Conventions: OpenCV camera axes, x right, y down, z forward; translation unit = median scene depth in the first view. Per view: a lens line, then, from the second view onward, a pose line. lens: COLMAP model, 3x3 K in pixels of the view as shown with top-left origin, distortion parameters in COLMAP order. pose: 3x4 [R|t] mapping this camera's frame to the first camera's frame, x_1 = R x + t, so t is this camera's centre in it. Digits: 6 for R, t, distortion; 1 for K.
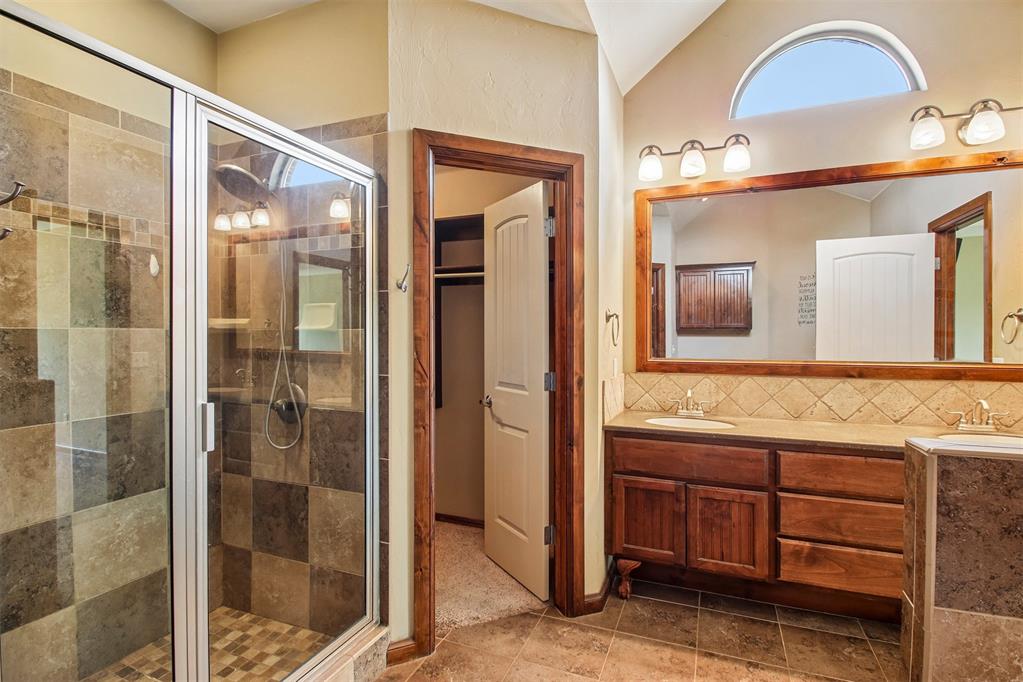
lens RADIAL K [[496.7, 0, 501.1], [0, 496.7, 335.3], [0, 0, 1]] dist [-0.000260, -0.007668]
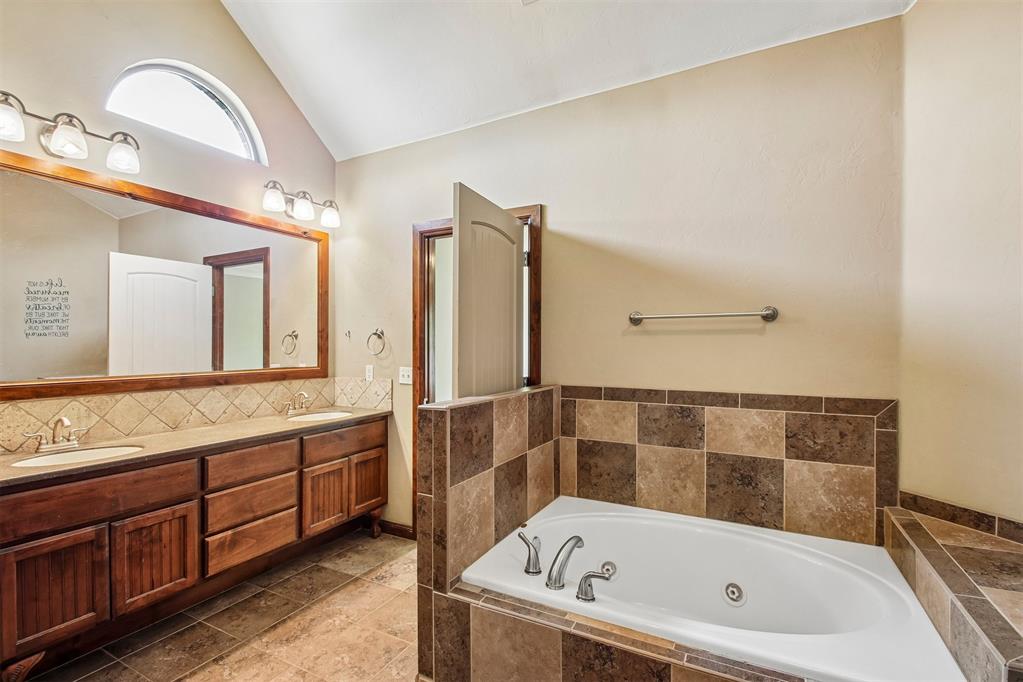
lens RADIAL K [[474.2, 0, 510.8], [0, 474.2, 342.8], [0, 0, 1]] dist [-0.000080, -0.008234]
pose [[0.083913, 0.008098, 0.996440, -0.382492], [0.007255, 0.999936, -0.008737, 0.000008], [-0.996447, 0.007963, 0.083848, 0.240597]]
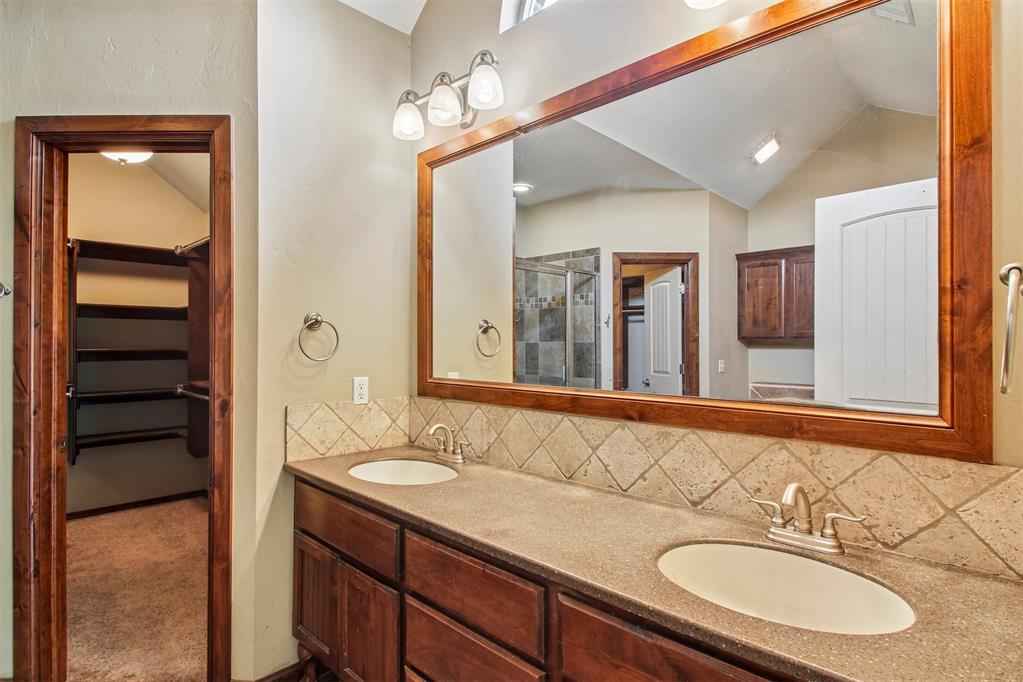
lens RADIAL K [[501.8, 0, 490.7], [0, 501.8, 345.6], [0, 0, 1]] dist [0.003362, -0.009013]
pose [[0.931834, 0.003932, -0.362863, 0.838365], [-0.004541, 0.999989, -0.000826, -0.003172], [0.362856, 0.002417, 0.931842, 0.412673]]
